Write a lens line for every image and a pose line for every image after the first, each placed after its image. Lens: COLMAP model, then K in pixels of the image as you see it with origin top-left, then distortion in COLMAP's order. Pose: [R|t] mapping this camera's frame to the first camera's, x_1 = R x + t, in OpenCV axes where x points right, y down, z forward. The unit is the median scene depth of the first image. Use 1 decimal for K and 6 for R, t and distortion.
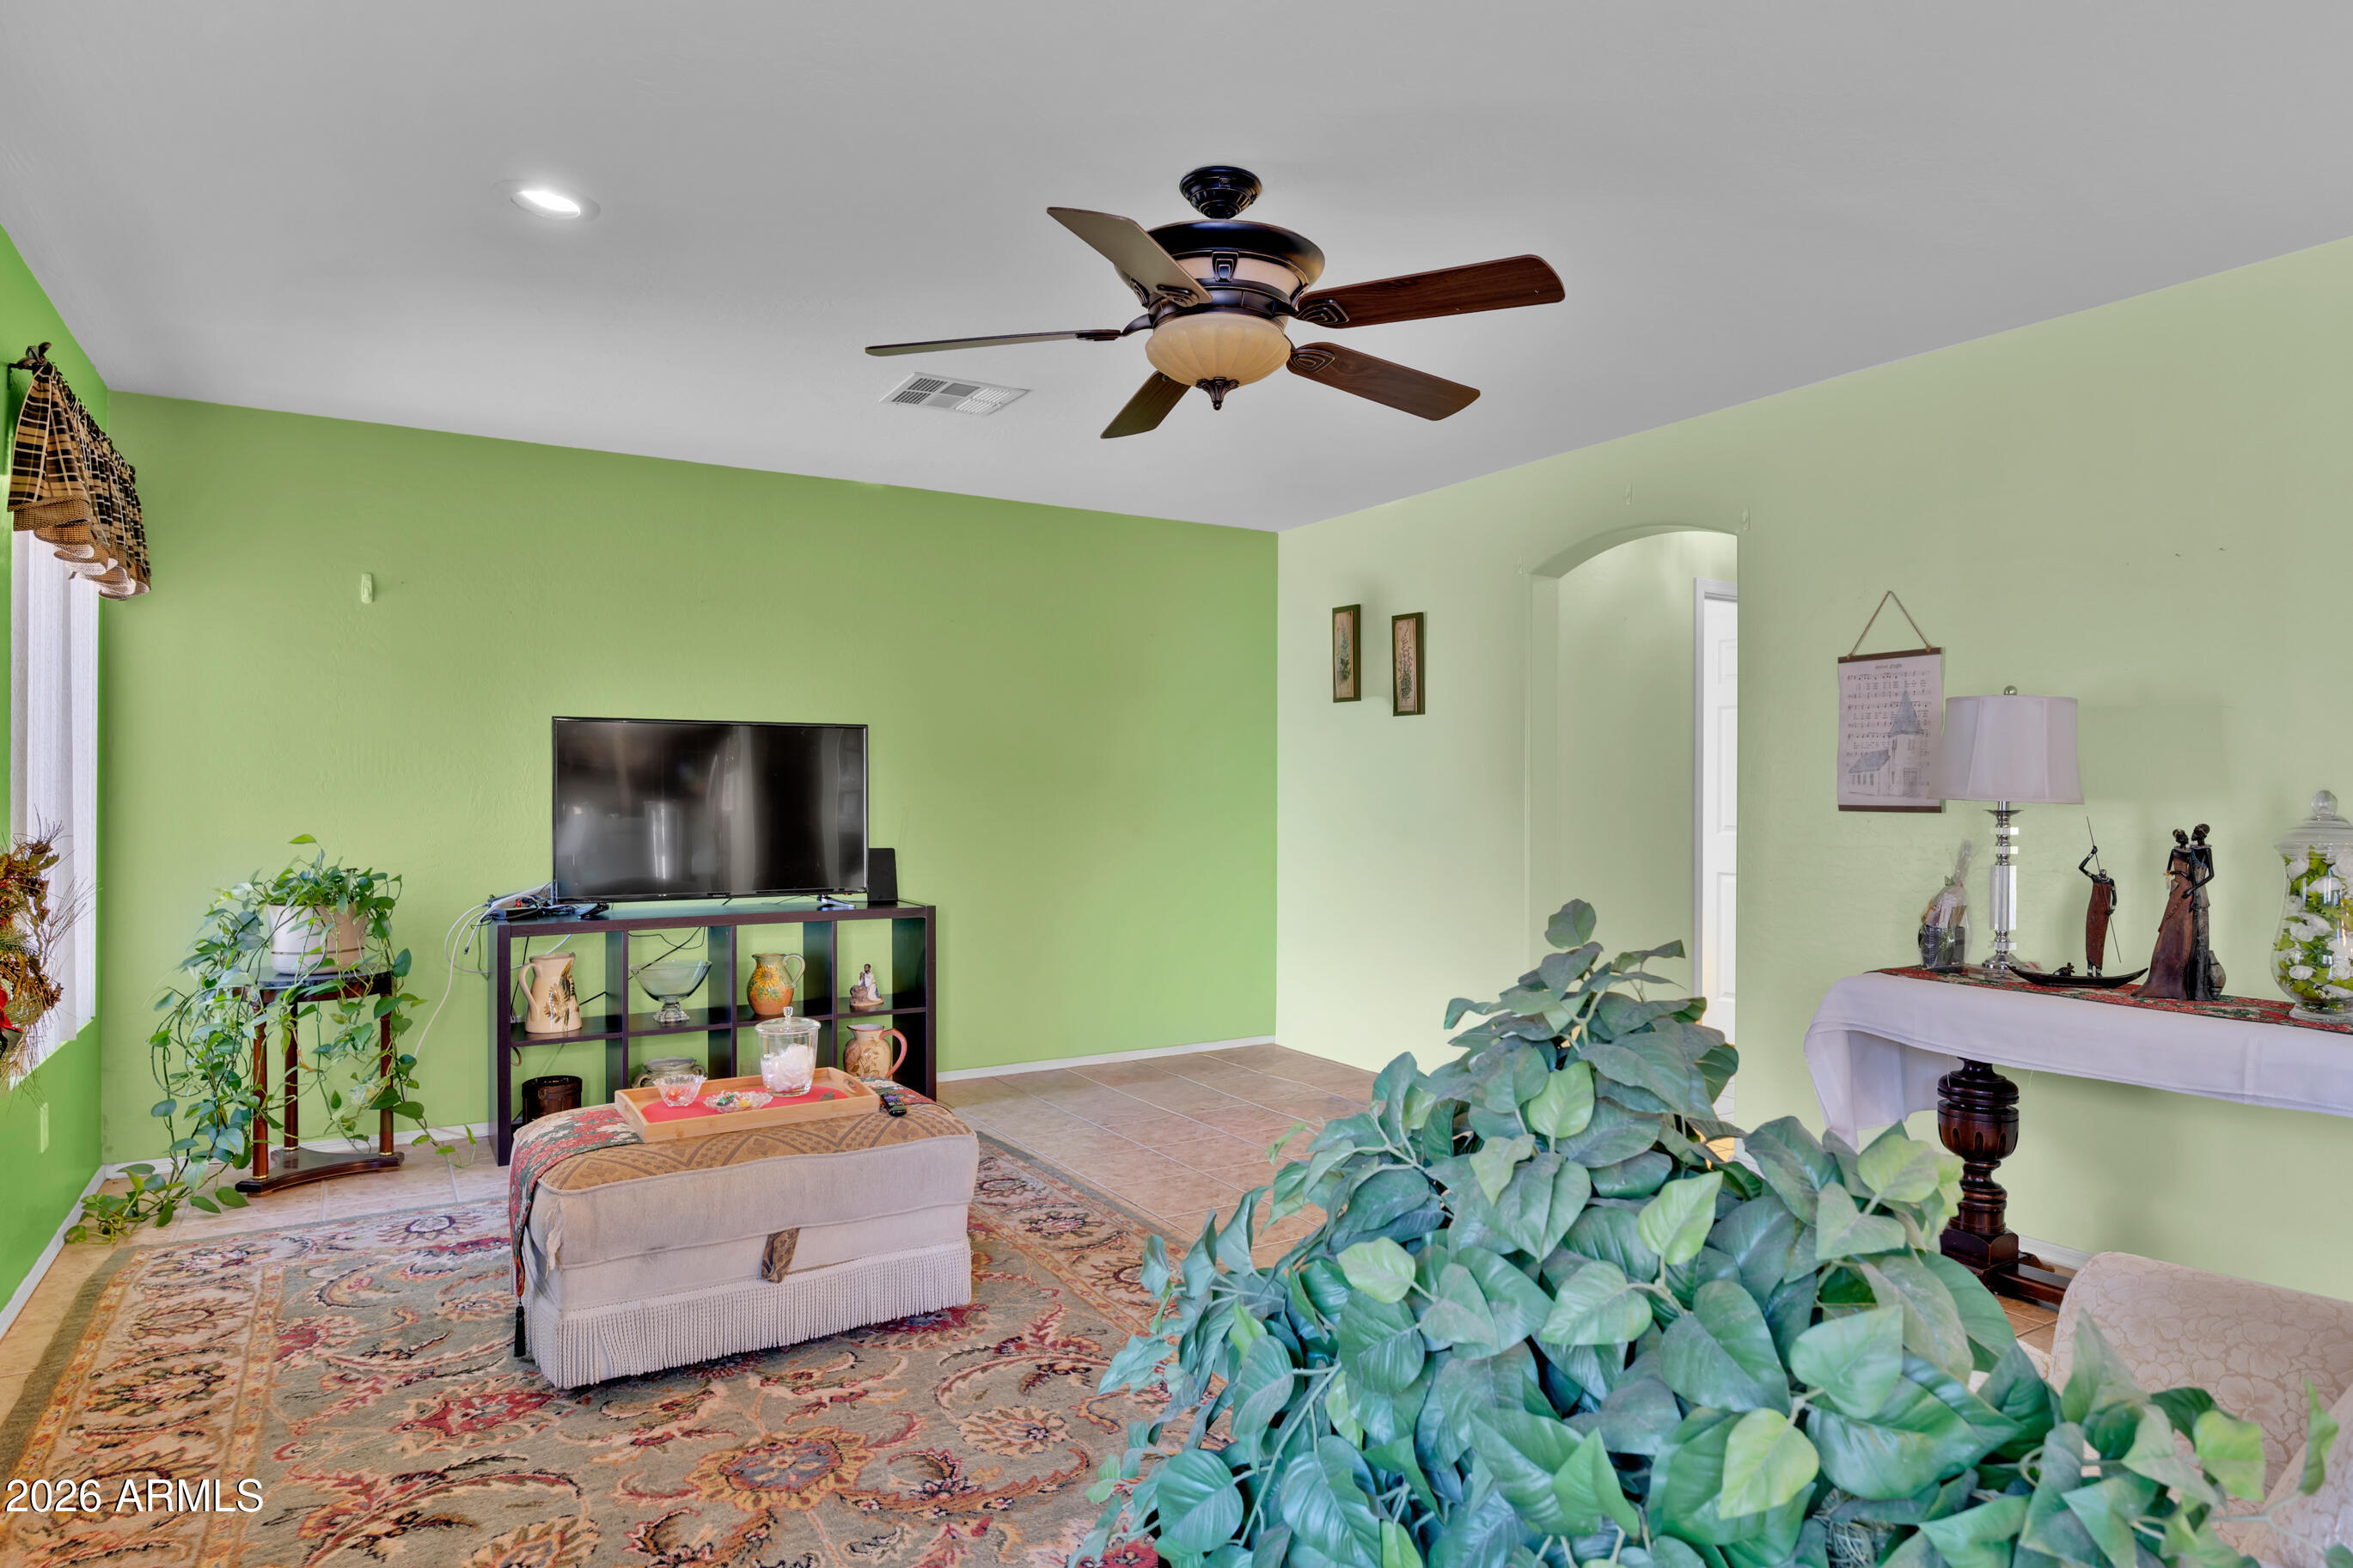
lens RADIAL K [[1327.1, 0, 1172.0], [0, 1327.1, 787.6], [0, 0, 1]] dist [-0.001999, -0.002286]
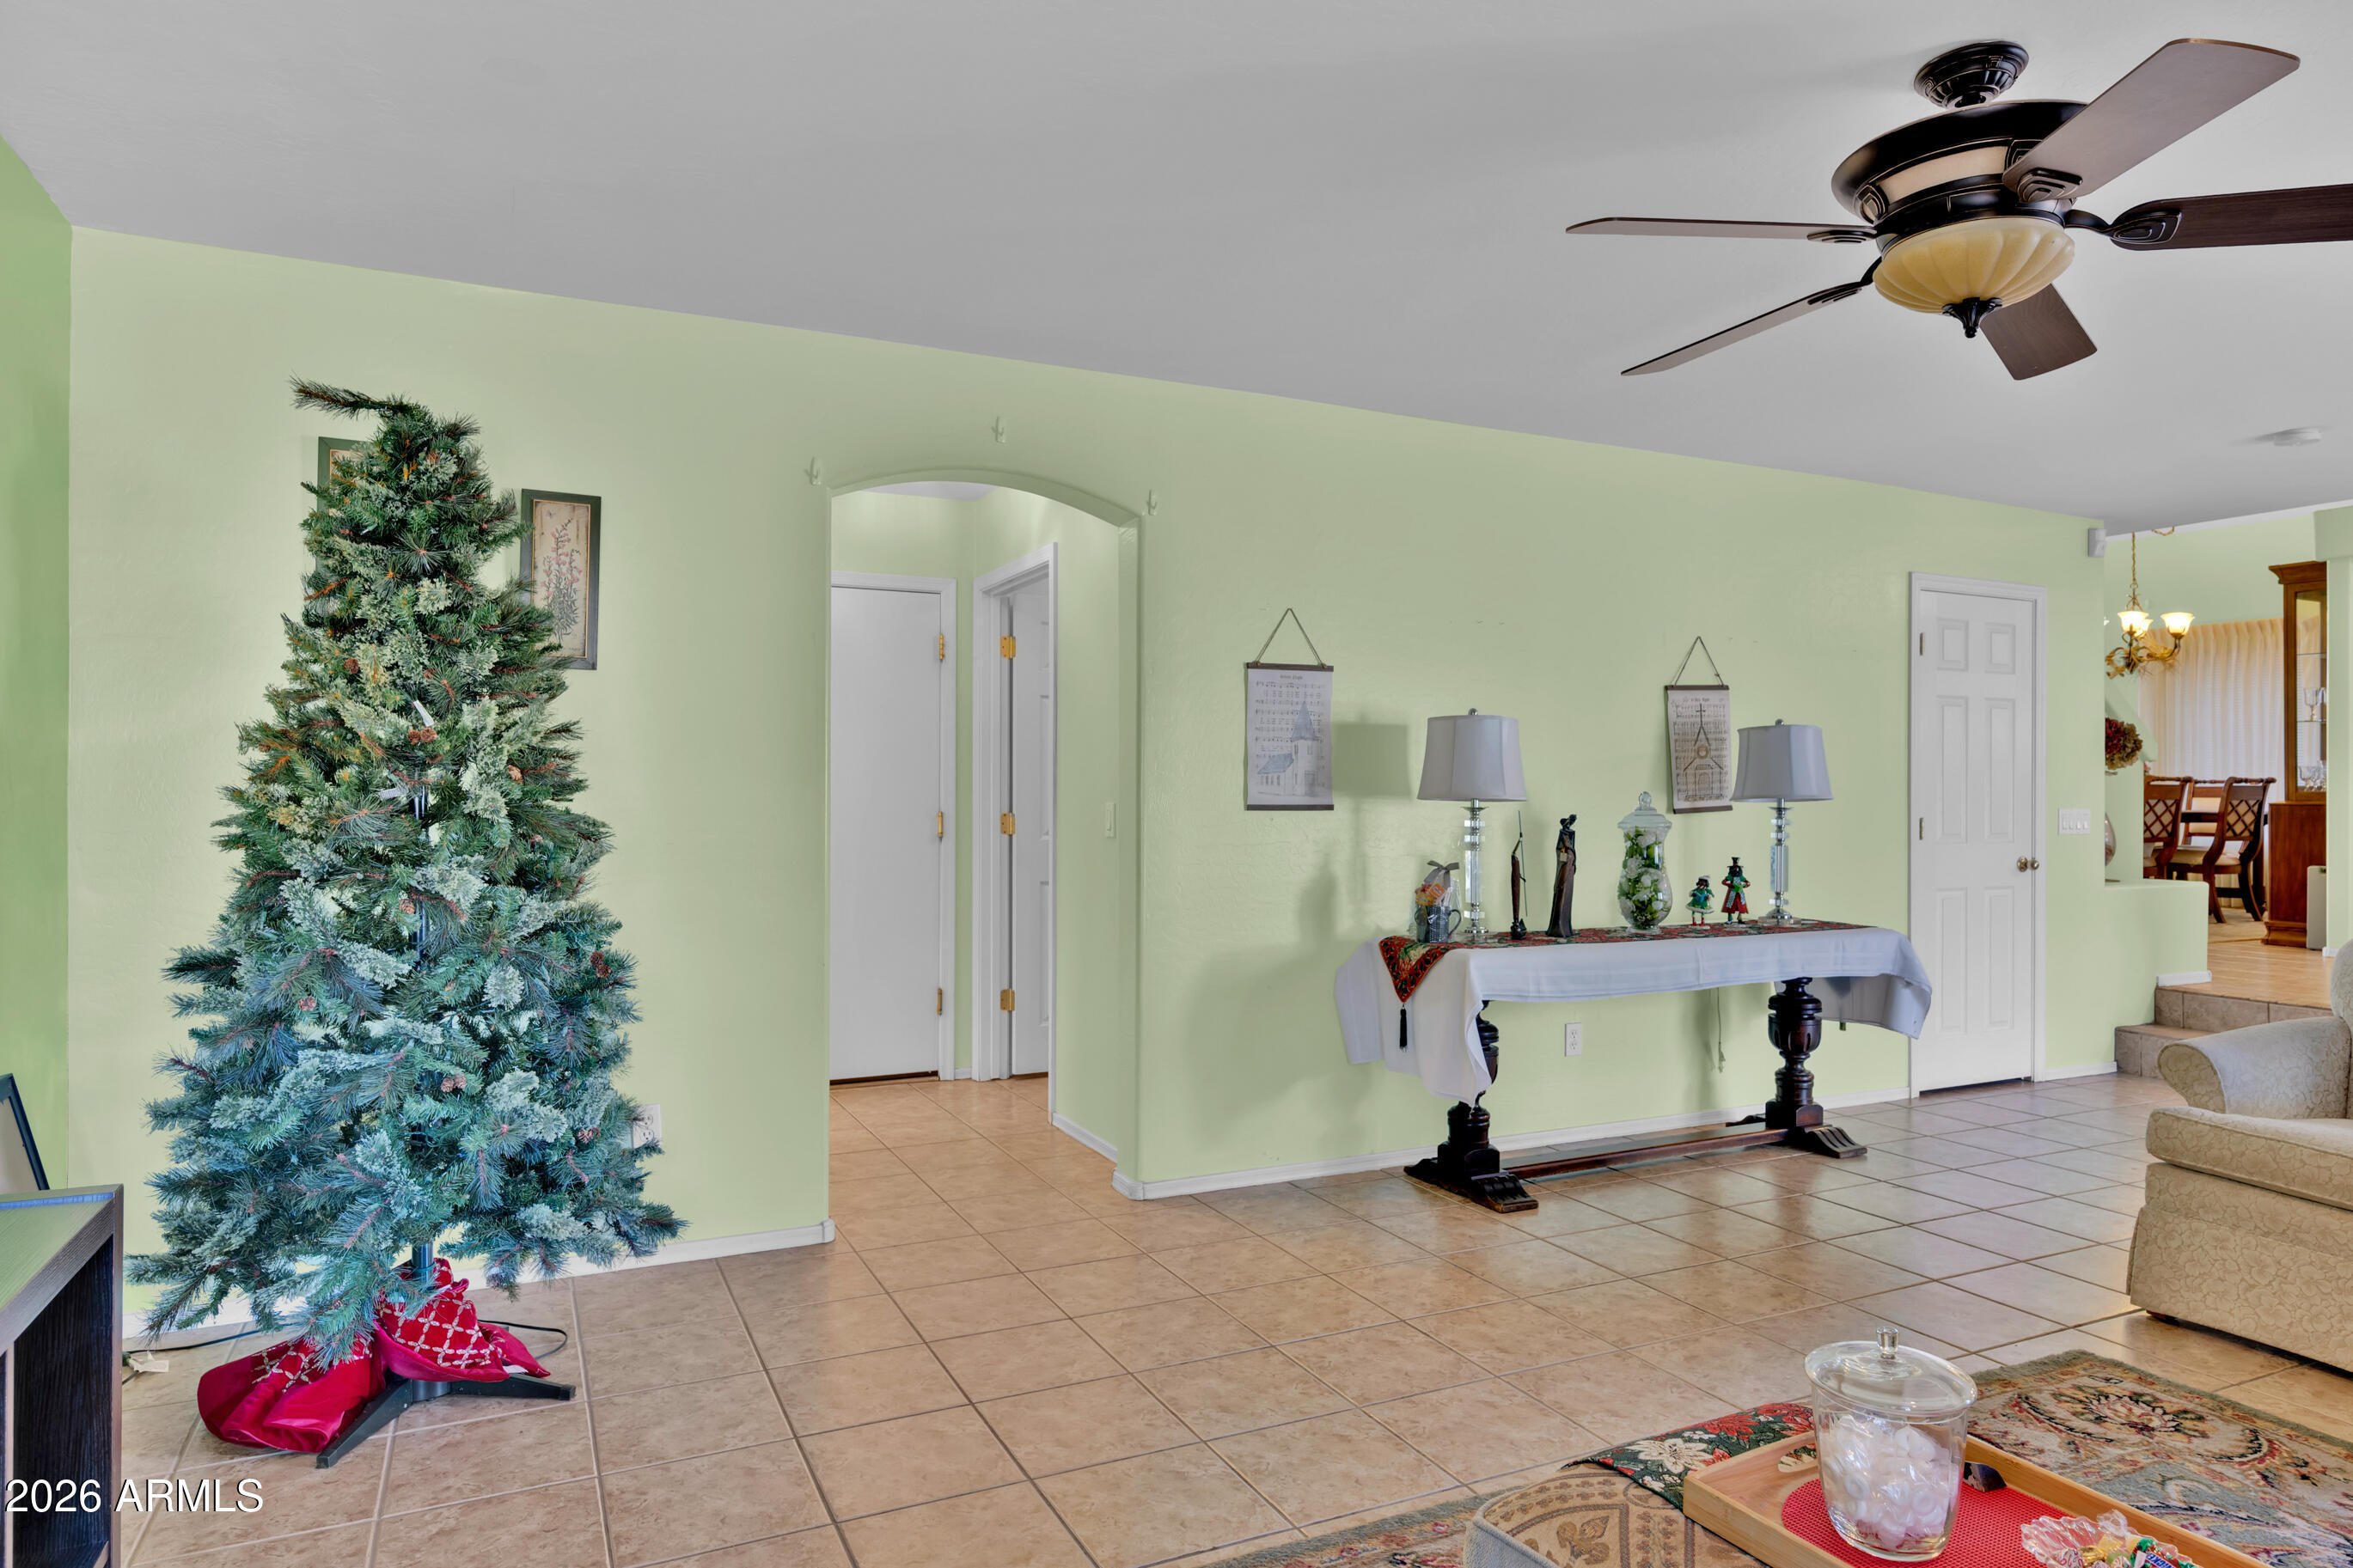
lens RADIAL K [[1327.1, 0, 1173.2], [0, 1327.1, 785.5], [0, 0, 1]] dist [-0.001999, -0.002286]
pose [[0.130772, -0.001145, 0.991412, -0.553438], [-0.006885, 0.999974, 0.002064, -0.003789], [-0.991389, -0.007095, 0.130761, 0.950776]]
